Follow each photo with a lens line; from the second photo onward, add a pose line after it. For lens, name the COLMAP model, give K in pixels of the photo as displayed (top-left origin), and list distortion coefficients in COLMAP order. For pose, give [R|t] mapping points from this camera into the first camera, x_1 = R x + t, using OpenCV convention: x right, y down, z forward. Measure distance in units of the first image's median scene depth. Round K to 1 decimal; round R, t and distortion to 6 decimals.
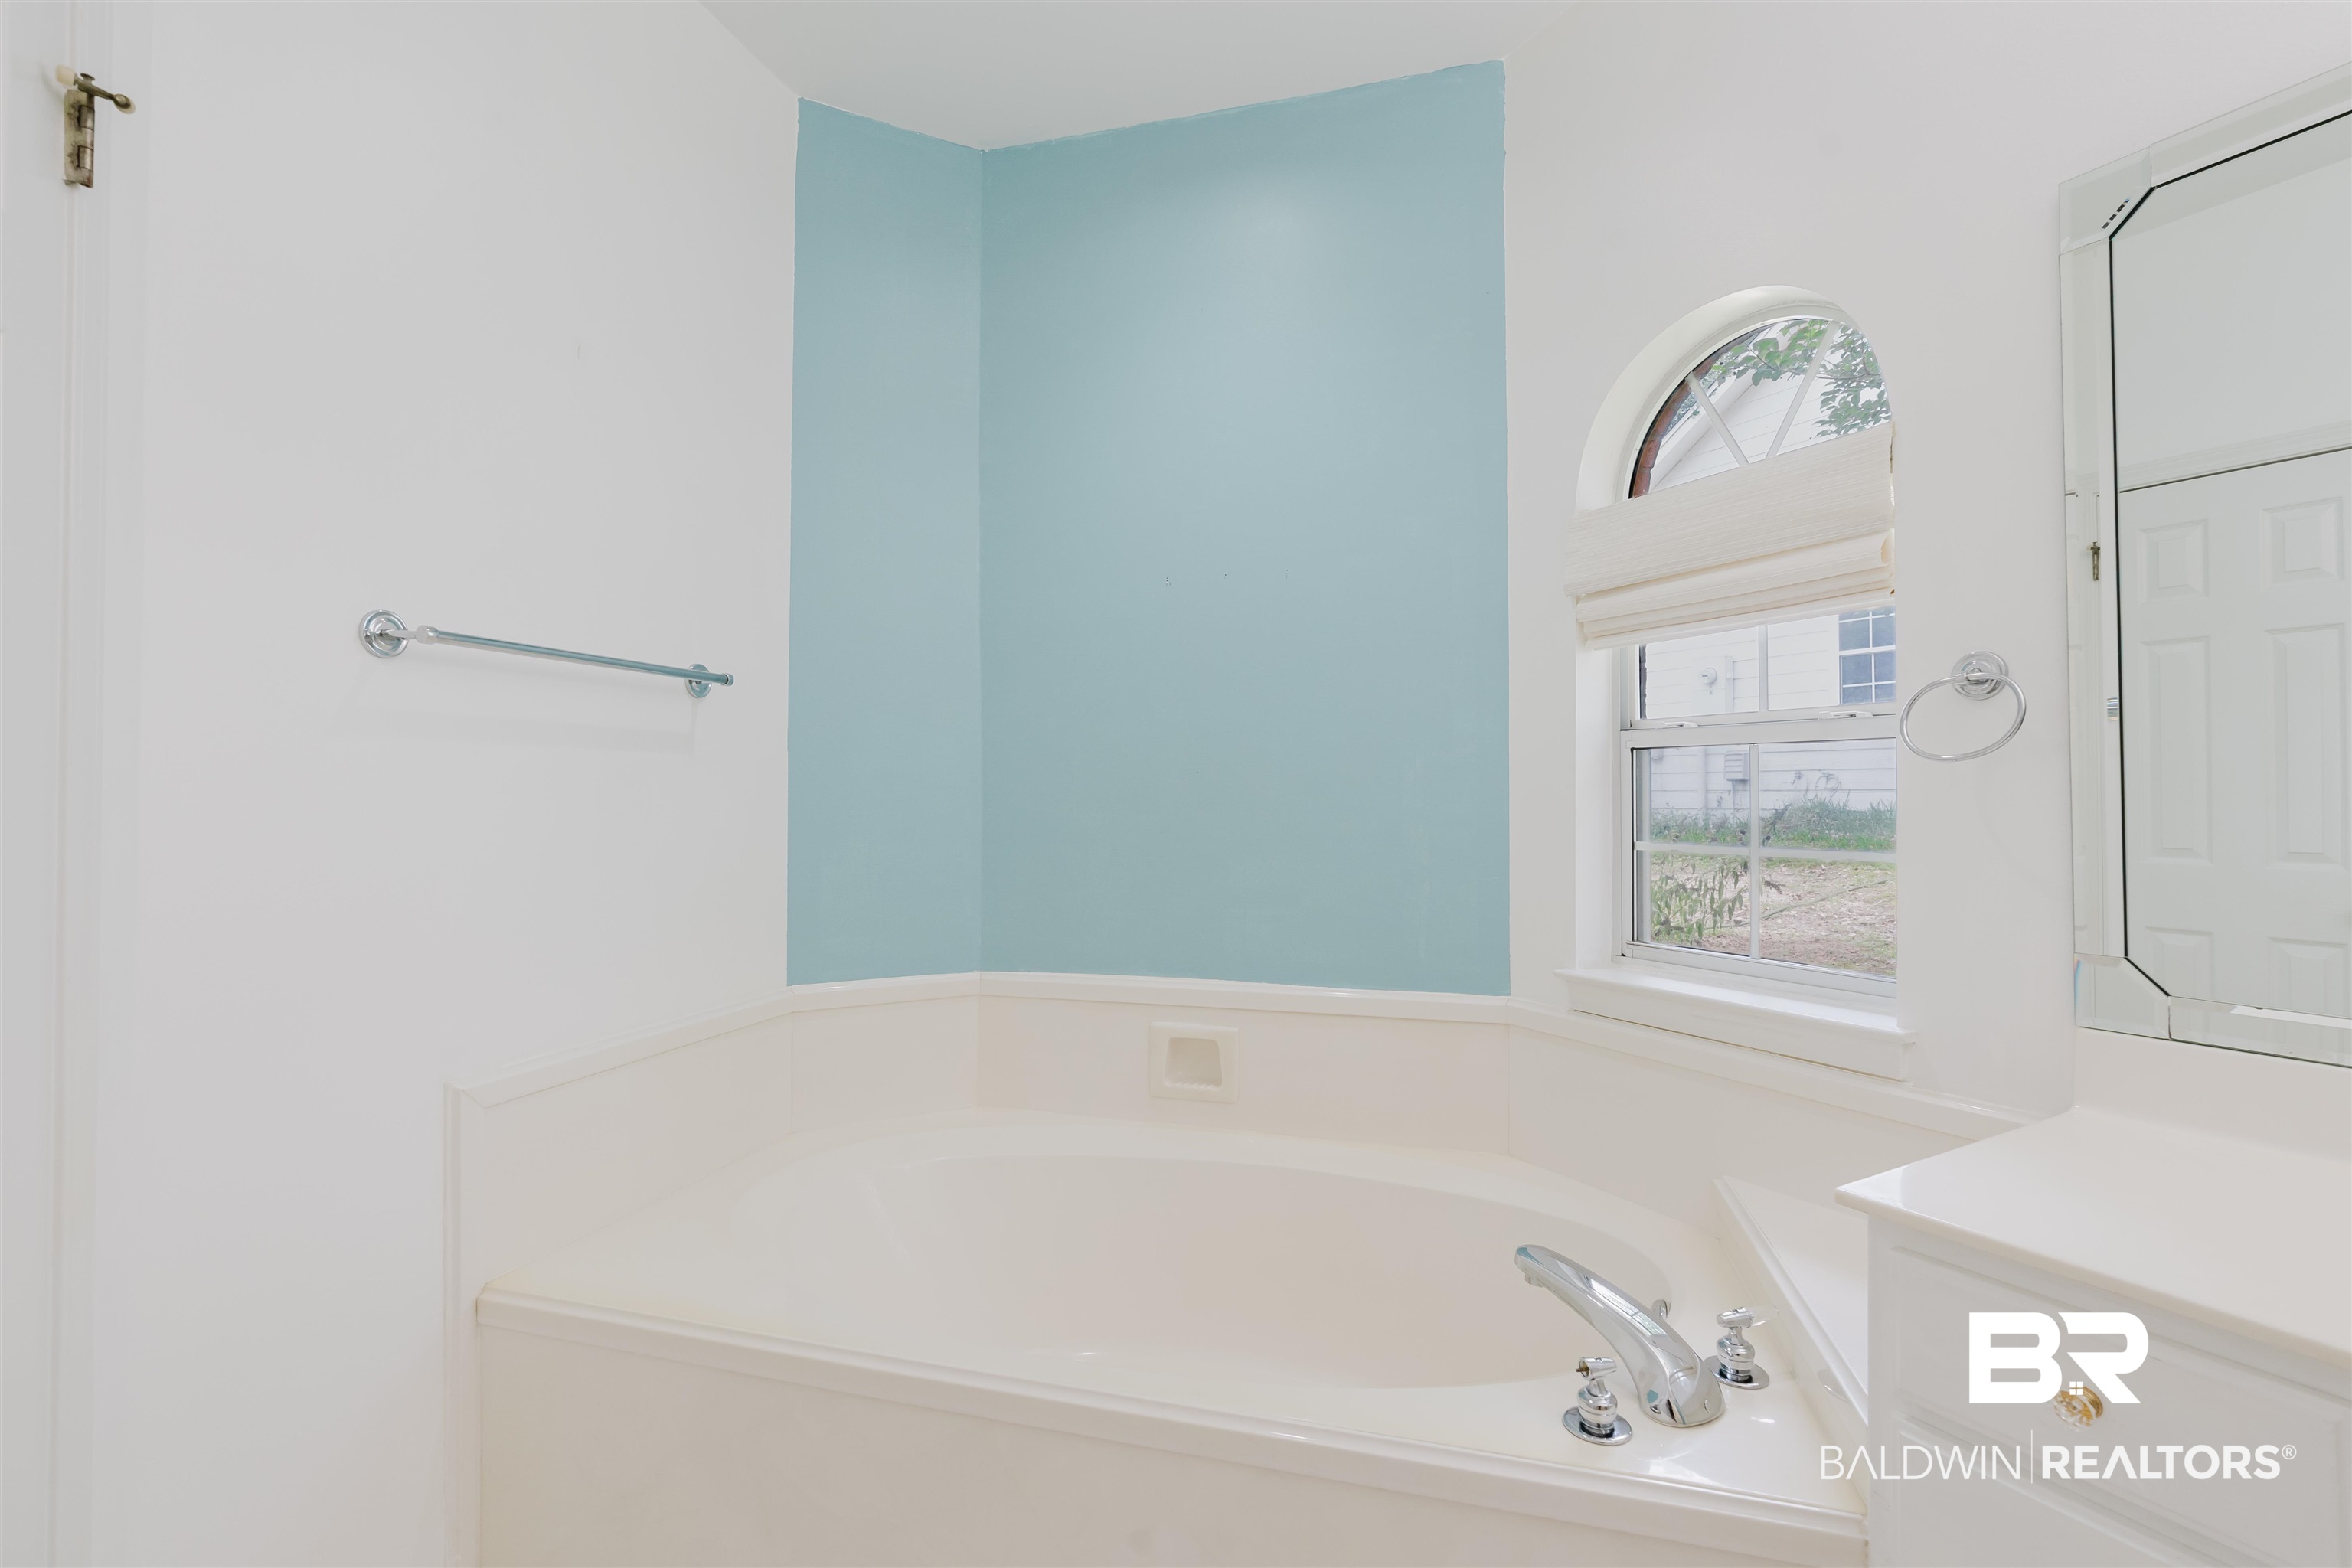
lens RADIAL K [[1066.0, 0, 1177.5], [0, 1066.0, 787.5], [0, 0, 1]] dist [-0.005903, 0.003279]
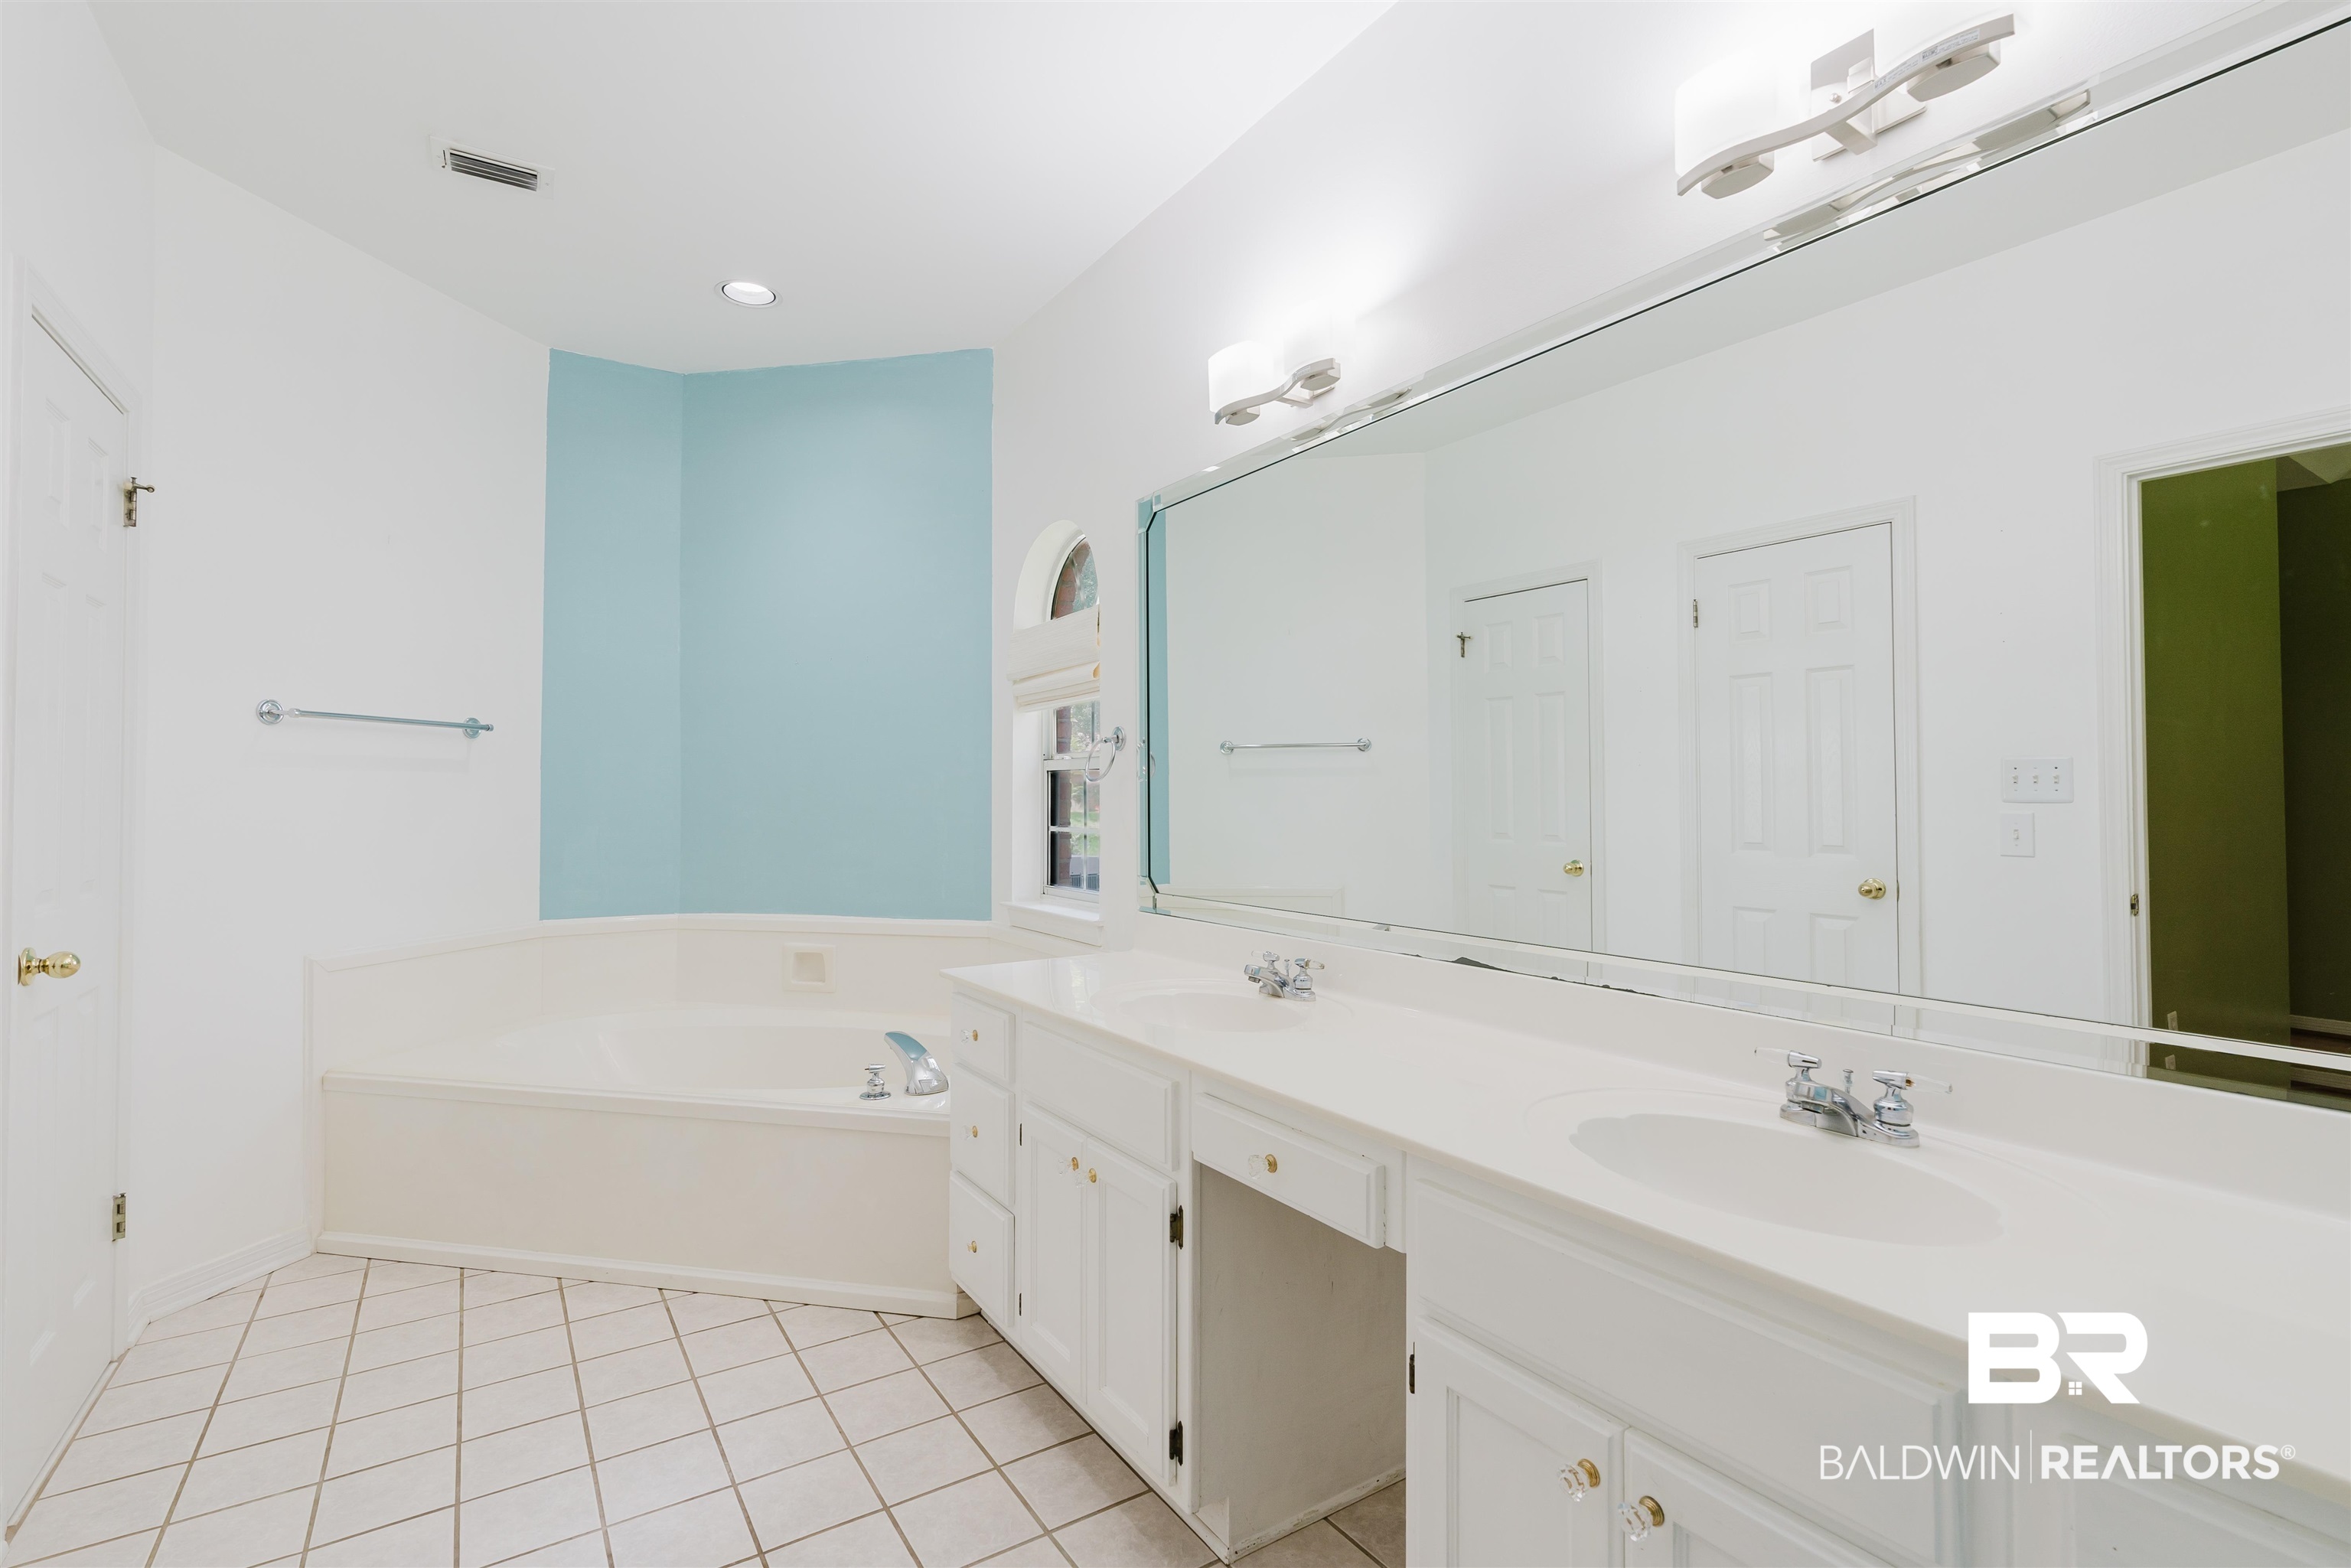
lens RADIAL K [[1065.6, 0, 1174.4], [0, 1065.6, 782.9], [0, 0, 1]] dist [-0.005903, 0.003279]
pose [[0.997095, 0.000315, 0.076169, 0.461357], [-0.000085, 0.999995, -0.003020, -0.011528], [-0.076170, 0.003005, 0.997090, -0.651958]]
